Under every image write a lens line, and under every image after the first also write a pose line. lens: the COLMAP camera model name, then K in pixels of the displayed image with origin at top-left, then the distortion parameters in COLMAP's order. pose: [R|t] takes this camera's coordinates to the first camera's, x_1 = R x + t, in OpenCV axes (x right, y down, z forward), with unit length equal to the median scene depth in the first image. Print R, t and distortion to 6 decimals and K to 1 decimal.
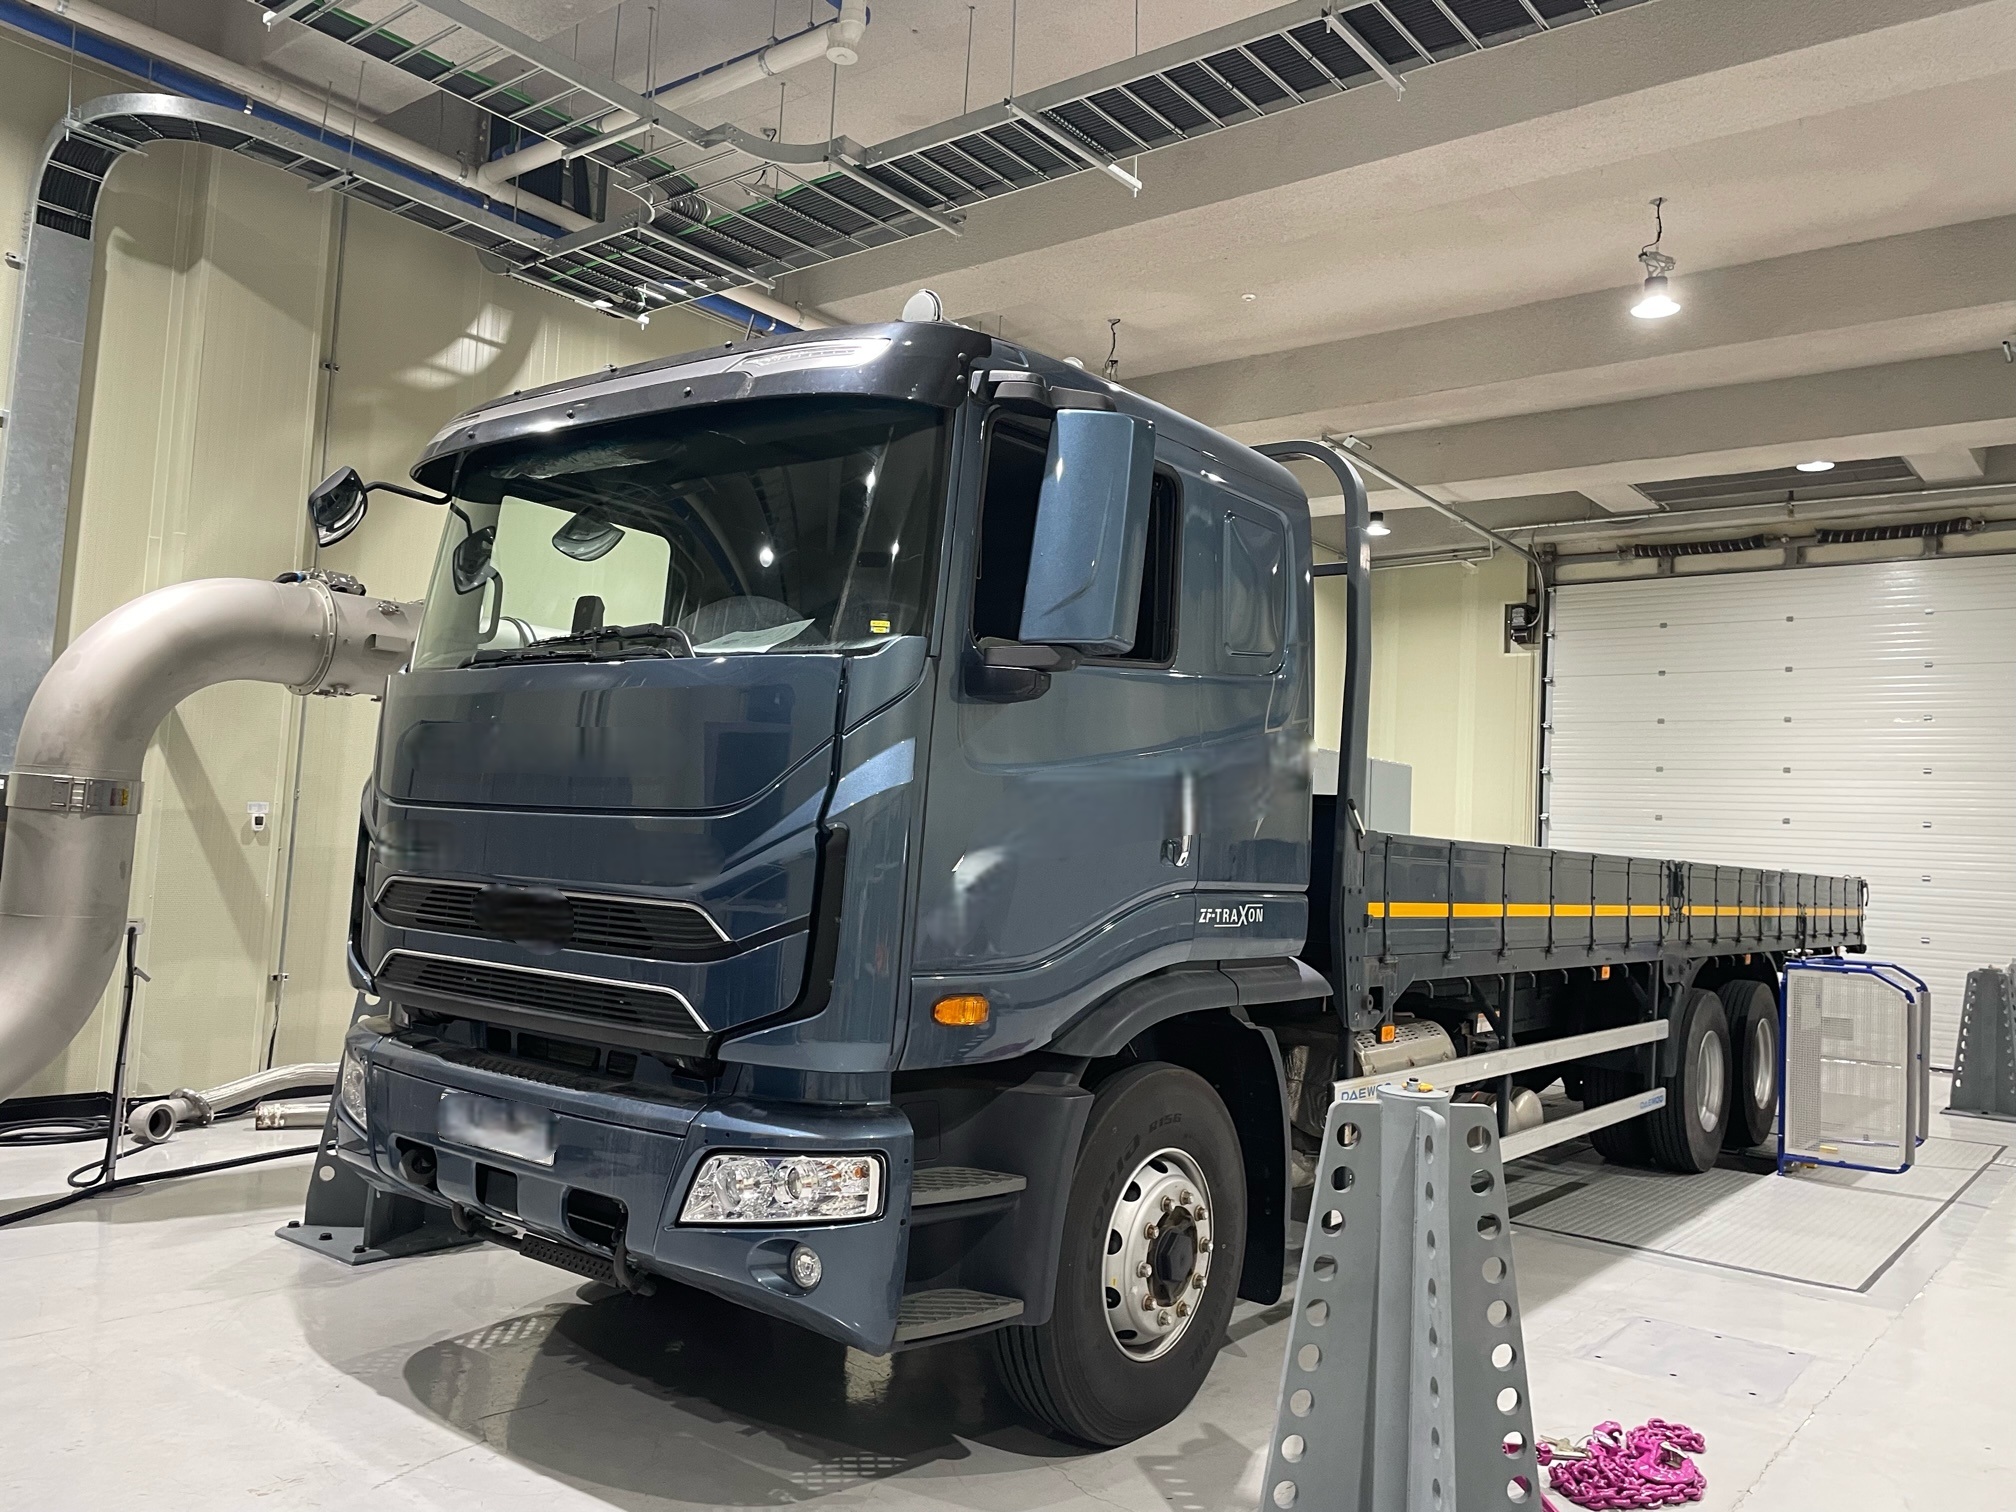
lens RADIAL K [[1515.5, 0, 1010.6], [0, 1515.5, 754.8], [0, 0, 1]] dist [0.092292, -0.121555]
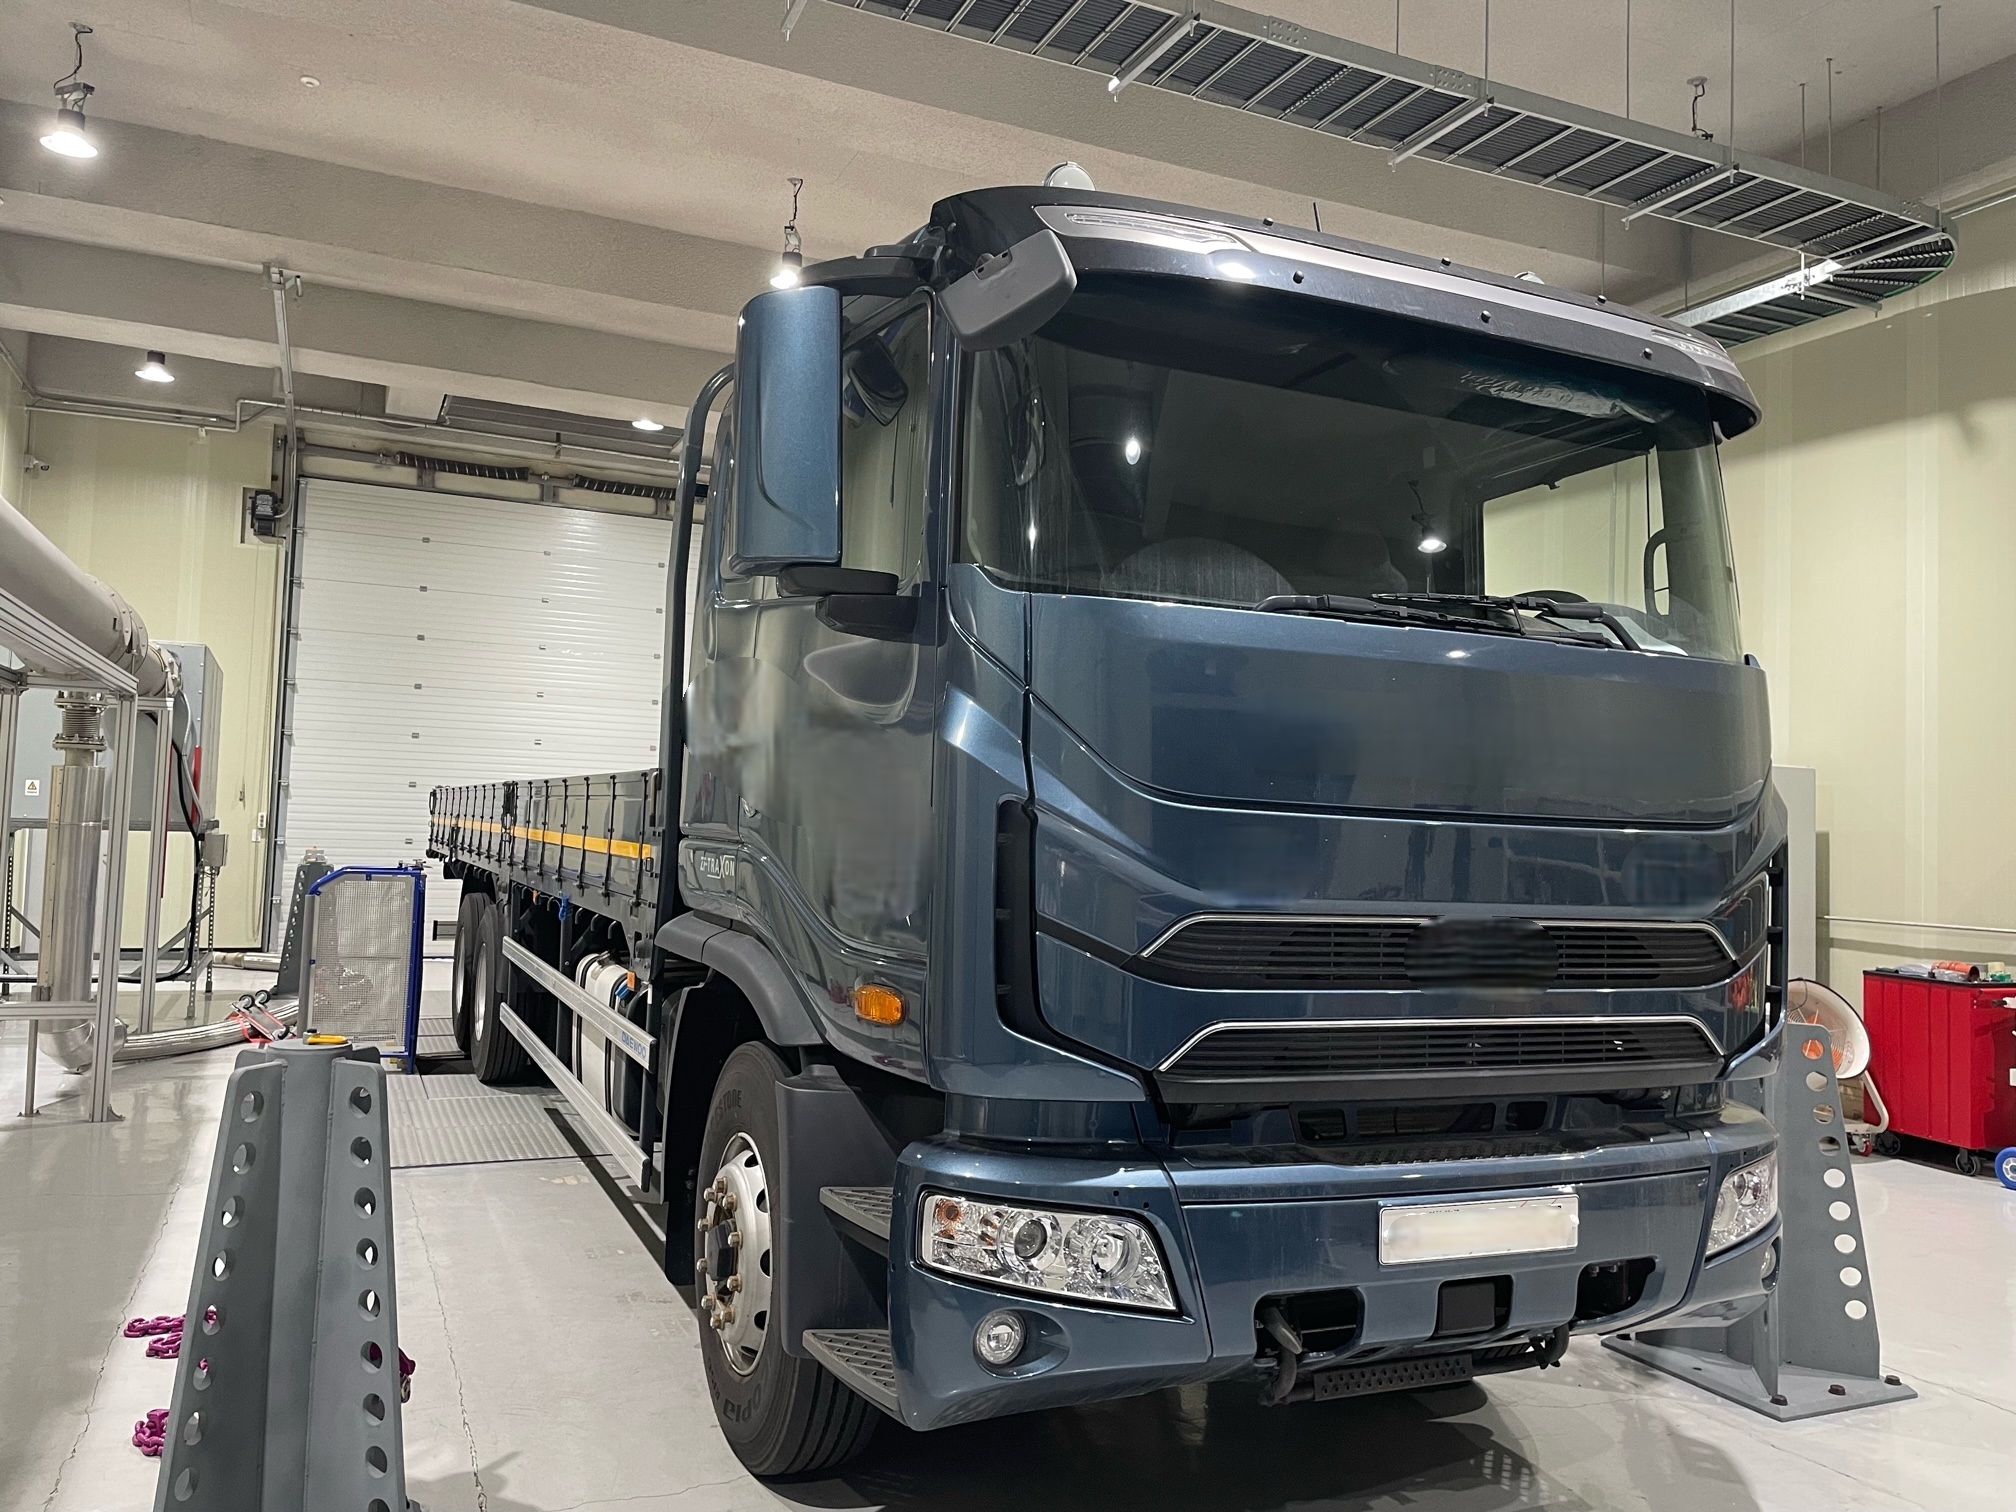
lens RADIAL K [[1515.5, 0, 1012.7], [0, 1515.5, 756.1], [0, 0, 1]] dist [0.092292, -0.121555]
pose [[0.466179, 0.006409, 0.884667, -0.289304], [-0.068765, 0.997211, 0.029011, -0.000735], [-0.882014, -0.074359, 0.465320, 0.219031]]
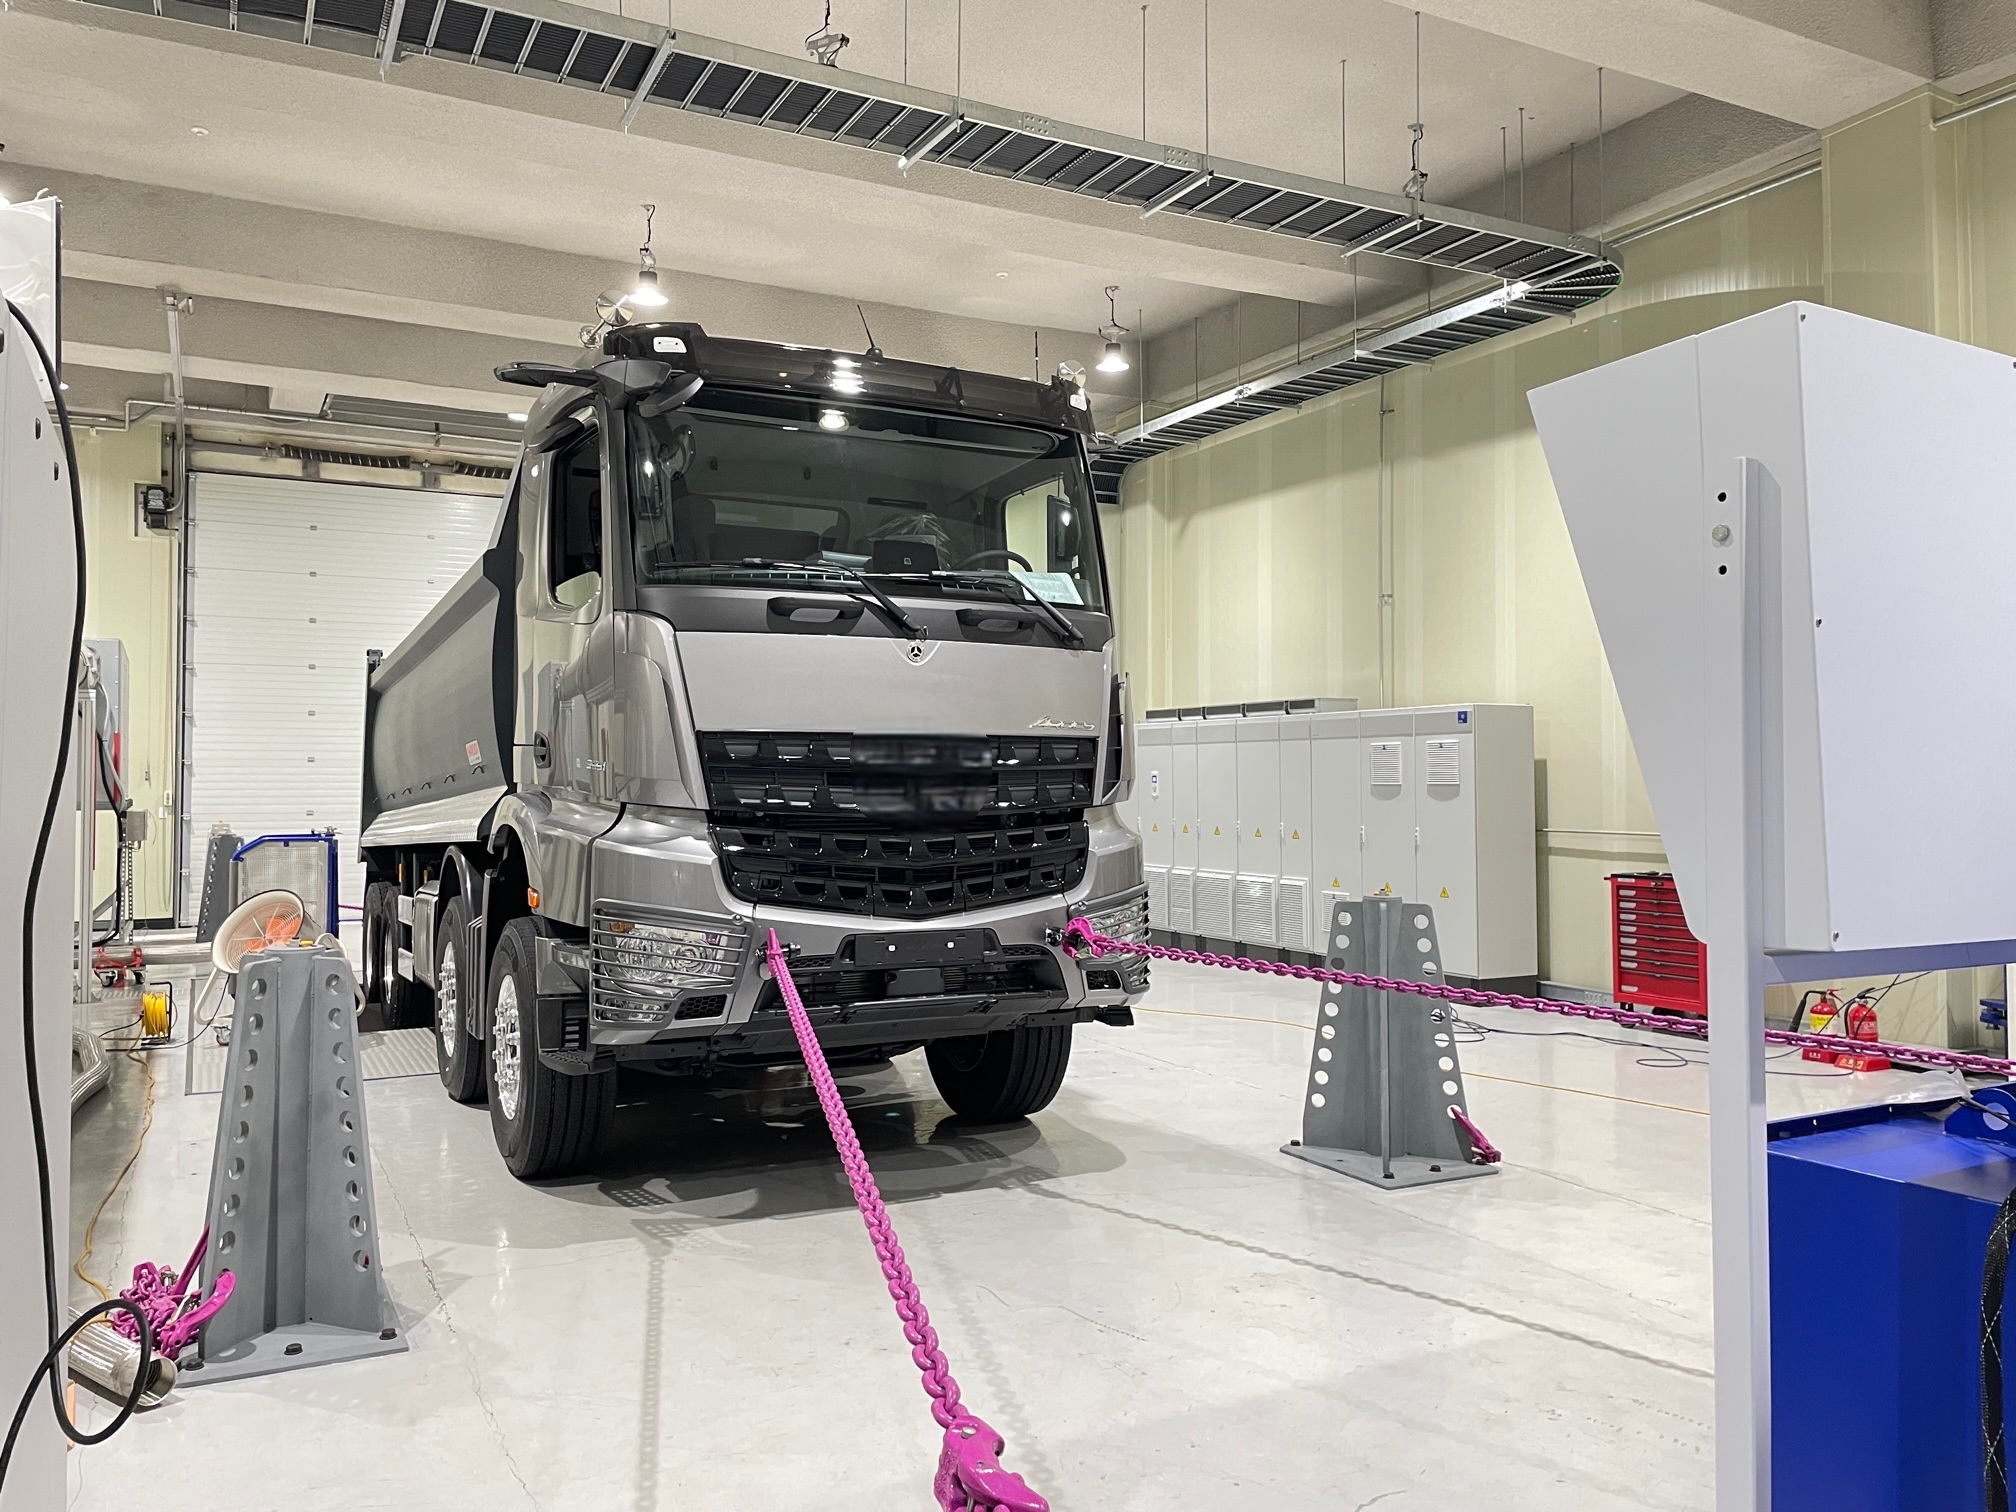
lens RADIAL K [[1515.5, 0, 1004.6], [0, 1515.5, 741.7], [0, 0, 1]] dist [0.092292, -0.121555]
pose [[0.411262, -0.028506, 0.911072, -0.360948], [-0.037729, 0.998122, 0.048261, -0.008388], [-0.910736, -0.054222, 0.409414, 0.153648]]
